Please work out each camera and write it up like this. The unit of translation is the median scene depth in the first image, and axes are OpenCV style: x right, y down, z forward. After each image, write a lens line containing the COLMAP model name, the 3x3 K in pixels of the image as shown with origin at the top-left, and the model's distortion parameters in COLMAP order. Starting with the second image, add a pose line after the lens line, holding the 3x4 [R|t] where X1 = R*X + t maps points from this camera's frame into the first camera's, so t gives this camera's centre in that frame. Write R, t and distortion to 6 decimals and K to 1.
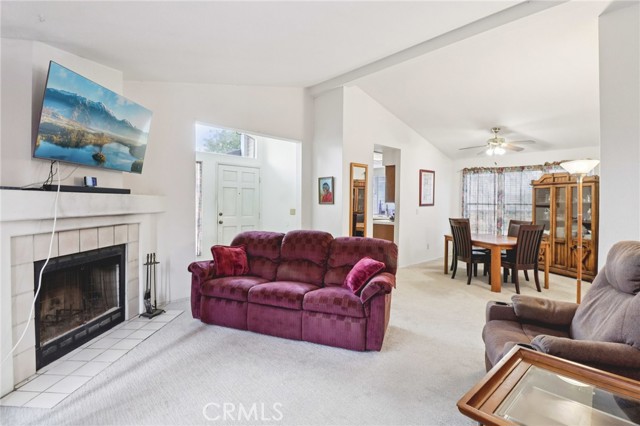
lens RADIAL K [[307.4, 0, 322.7], [0, 307.4, 198.6], [0, 0, 1]] dist [0.001119, -0.014901]
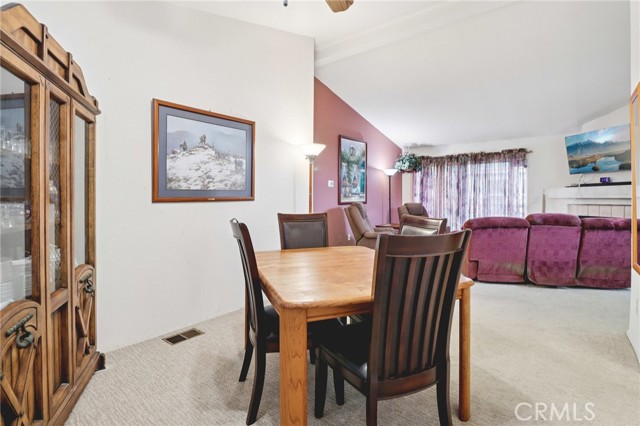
lens RADIAL K [[323.2, 0, 319.2], [0, 323.2, 199.8], [0, 0, 1]] dist [0.025581, -0.054004]
pose [[-0.986331, -0.013424, -0.164230, 1.294918], [-0.013893, 0.999902, 0.001706, 0.086016], [0.164191, 0.003964, -0.986421, 2.688386]]
